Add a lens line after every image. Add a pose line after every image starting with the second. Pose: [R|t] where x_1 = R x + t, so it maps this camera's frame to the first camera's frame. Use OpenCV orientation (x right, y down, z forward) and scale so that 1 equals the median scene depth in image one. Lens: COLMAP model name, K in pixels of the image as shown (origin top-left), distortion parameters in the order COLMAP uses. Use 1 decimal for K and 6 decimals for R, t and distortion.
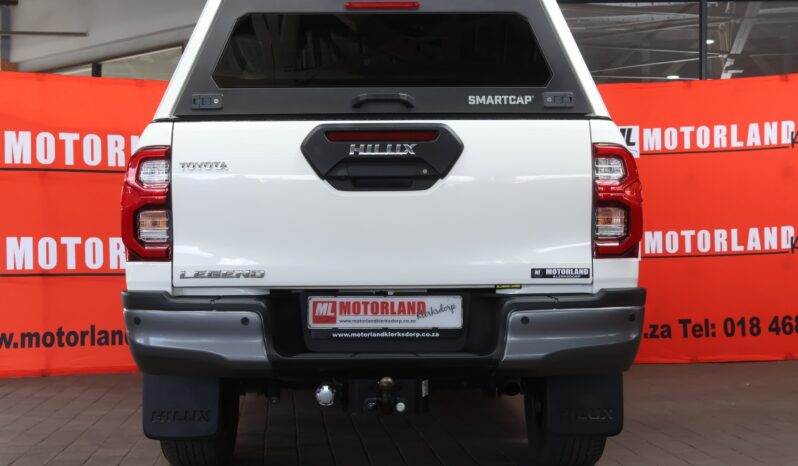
lens RADIAL K [[1247.4, 0, 400.4], [0, 1247.4, 232.9], [0, 0, 1]] dist [-0.050085, 0.000000]
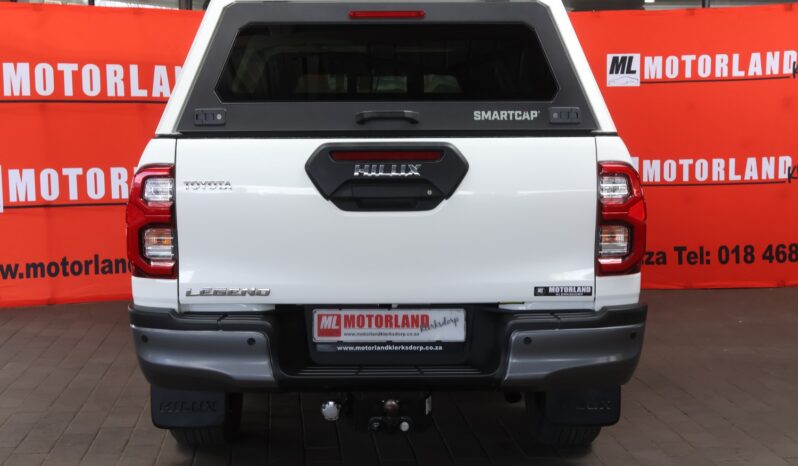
lens RADIAL K [[1230.9, 0, 397.8], [0, 1230.9, 233.1], [0, 0, 1]] dist [-0.046944, 0.000000]
pose [[0.999991, 0.003679, 0.002247, -0.007708], [-0.003939, 0.991597, 0.129307, -0.140110], [-0.001753, -0.129314, 0.991602, 0.018280]]
